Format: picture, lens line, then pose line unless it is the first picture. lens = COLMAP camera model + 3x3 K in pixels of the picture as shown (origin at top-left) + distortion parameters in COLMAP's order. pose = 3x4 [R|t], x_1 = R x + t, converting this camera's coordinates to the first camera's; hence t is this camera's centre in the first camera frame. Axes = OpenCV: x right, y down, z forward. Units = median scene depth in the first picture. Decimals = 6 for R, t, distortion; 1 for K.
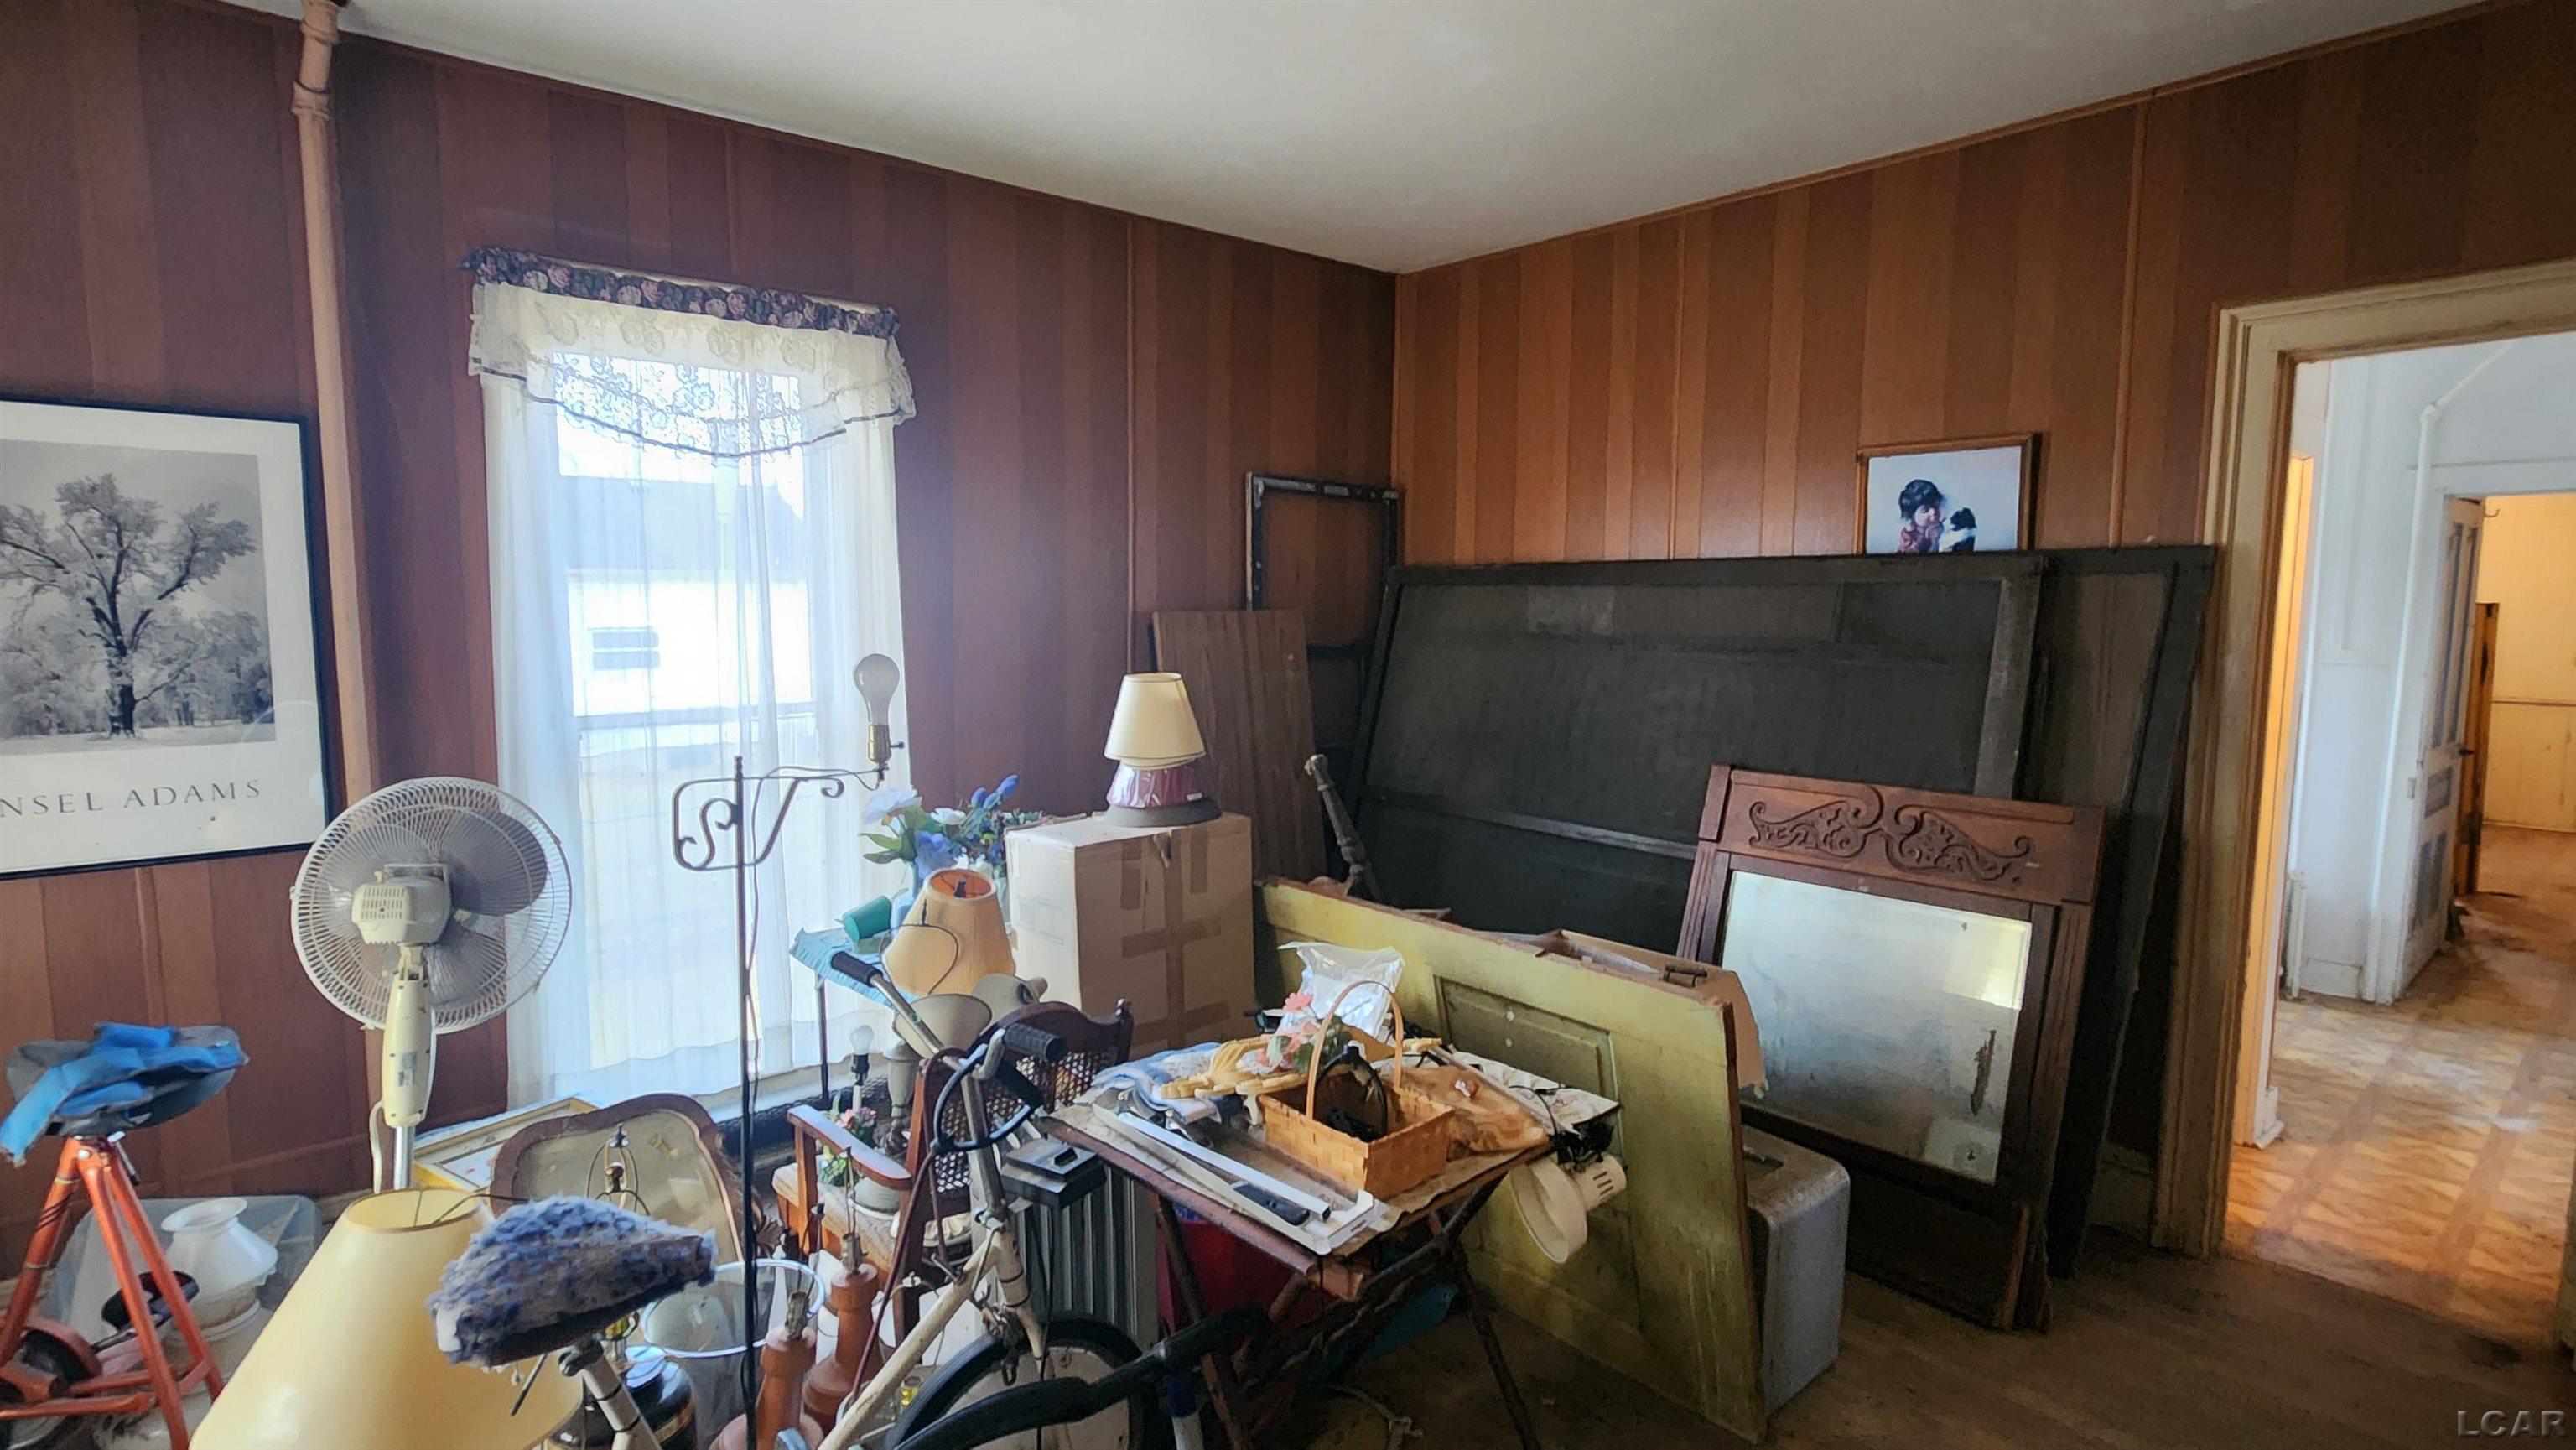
lens RADIAL K [[1267.1, 0, 1286.4], [0, 1267.1, 722.4], [0, 0, 1]] dist [0.002465, 0.000328]
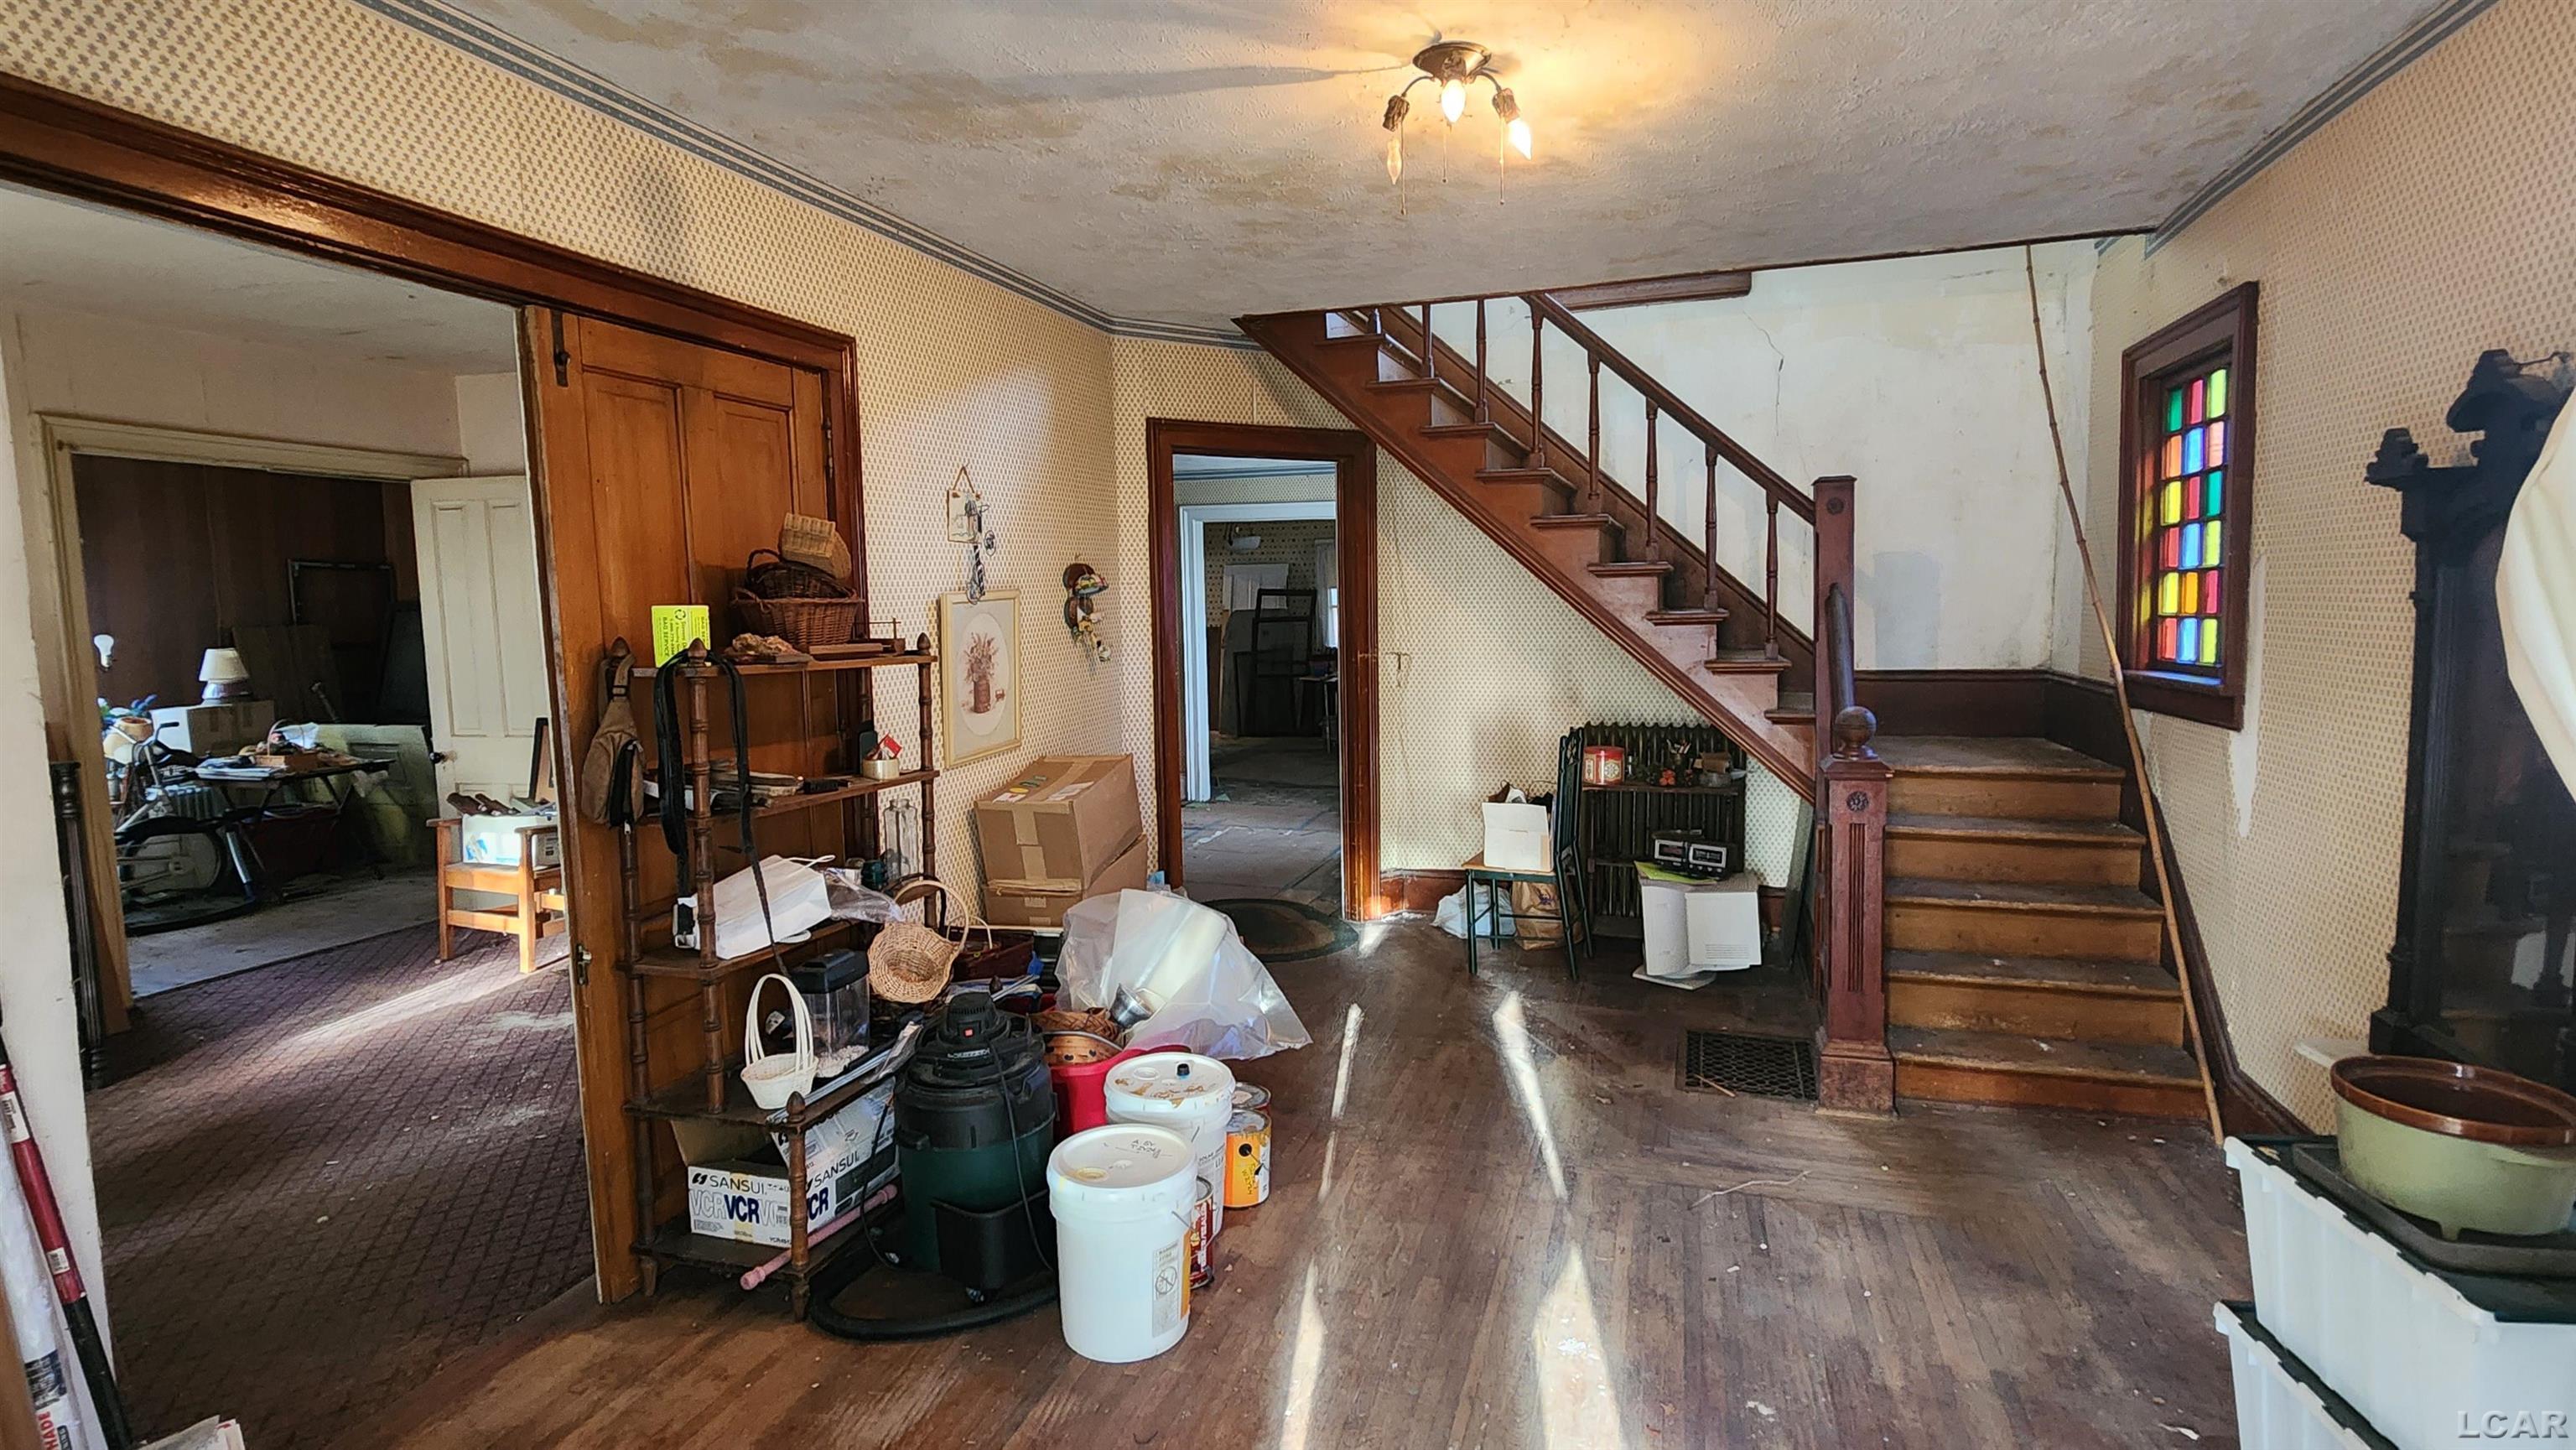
lens RADIAL K [[1267.1, 0, 1292.4], [0, 1267.1, 723.0], [0, 0, 1]] dist [0.002465, 0.000328]
pose [[0.856026, -0.071372, 0.511982, 0.440239], [0.078252, 0.996900, 0.008136, 0.269594], [-0.510975, 0.033099, 0.858958, -2.402956]]
